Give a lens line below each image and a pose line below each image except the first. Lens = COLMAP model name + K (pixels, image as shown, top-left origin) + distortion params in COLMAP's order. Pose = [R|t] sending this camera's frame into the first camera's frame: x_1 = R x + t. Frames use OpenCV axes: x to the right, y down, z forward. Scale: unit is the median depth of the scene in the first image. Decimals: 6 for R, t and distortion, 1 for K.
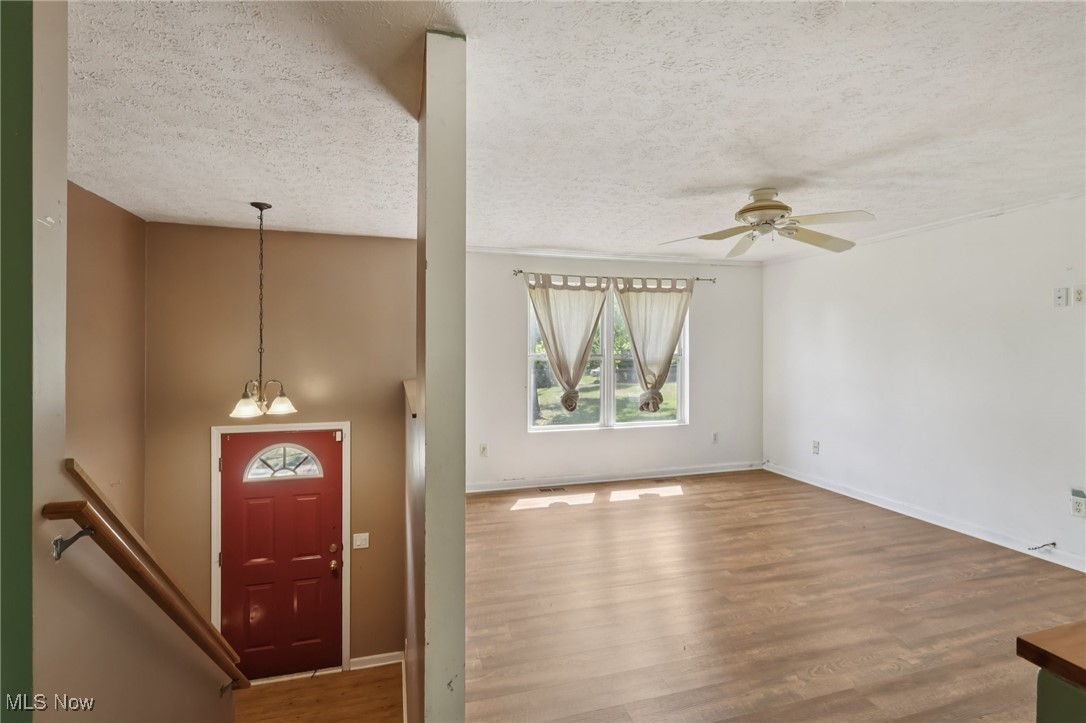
lens RADIAL K [[509.9, 0, 547.0], [0, 509.9, 352.3], [0, 0, 1]] dist [-0.000816, 0.000323]
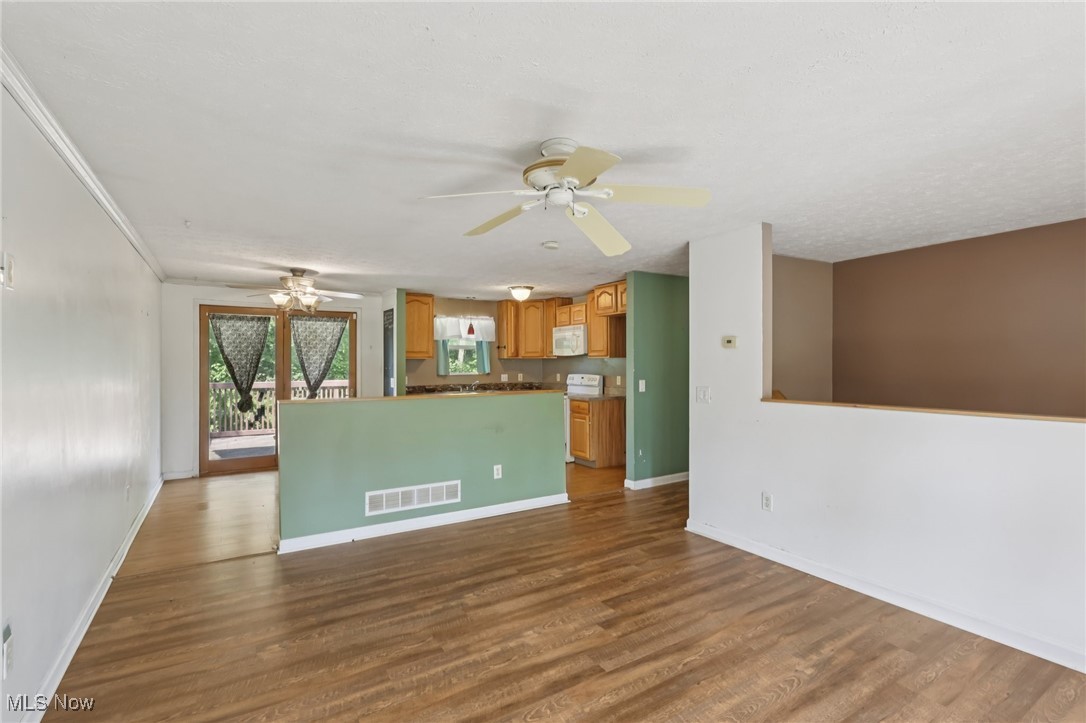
lens RADIAL K [[509.9, 0, 547.0], [0, 509.9, 352.3], [0, 0, 1]] dist [-0.000816, 0.000323]
pose [[-0.962793, 0.003104, -0.270223, 0.475324], [0.005030, 0.999967, -0.006435, -0.013903], [0.270194, -0.007555, -0.962776, 1.268985]]
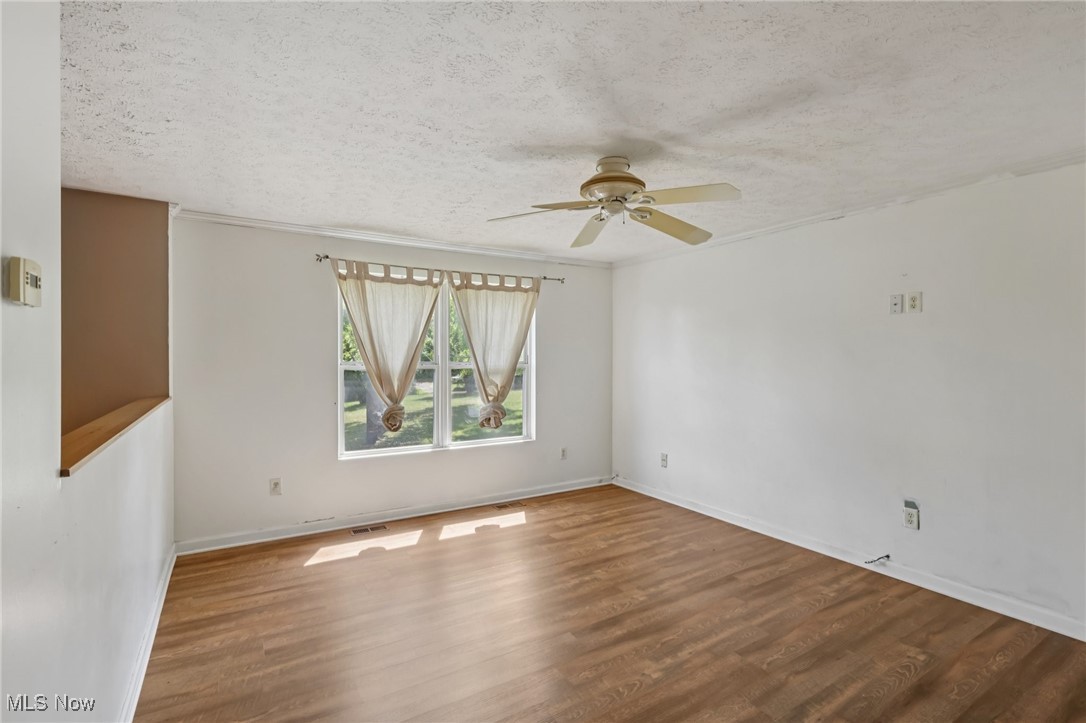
lens RADIAL K [[504.8, 0, 543.0], [0, 504.8, 361.5], [0, 0, 1]] dist [-0.006251, 0.000035]
pose [[0.965472, 0.001148, 0.260506, 0.080304], [-0.002203, 0.999991, 0.003759, -0.000446], [-0.260499, -0.004203, 0.965465, 0.188564]]
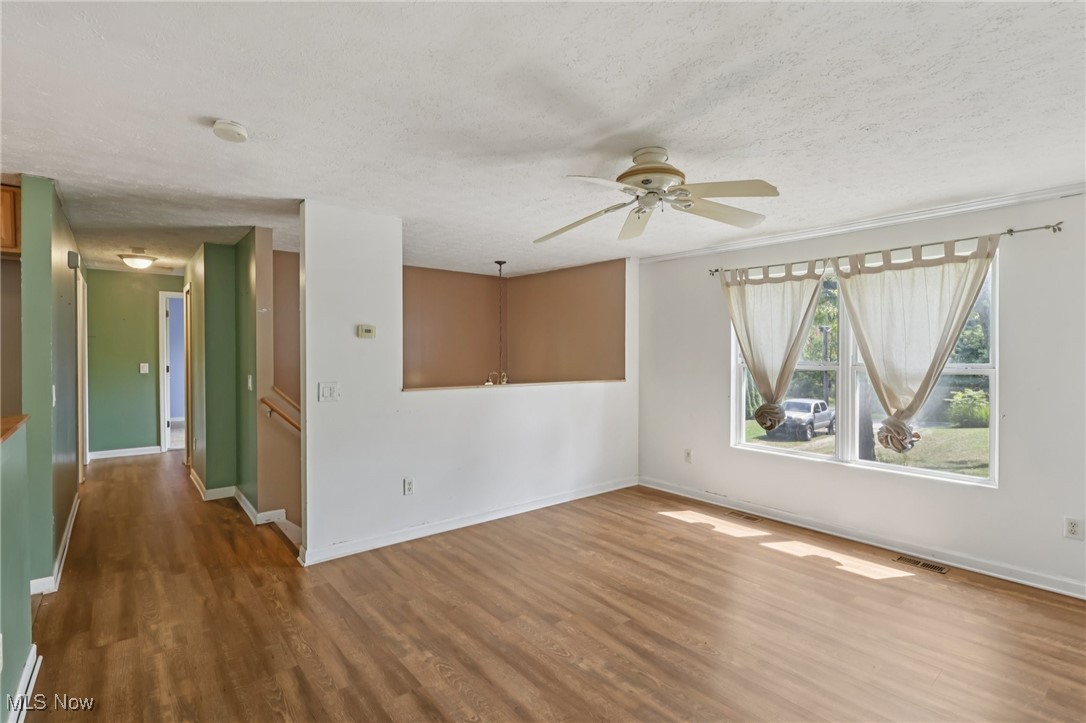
lens RADIAL K [[513.8, 0, 538.2], [0, 513.8, 359.4], [0, 0, 1]] dist [-0.003163, -0.000336]
pose [[0.385828, 0.017589, -0.922403, 0.806471], [-0.013954, 0.999815, 0.013229, -0.005602], [0.922465, 0.007767, 0.386002, 0.403143]]
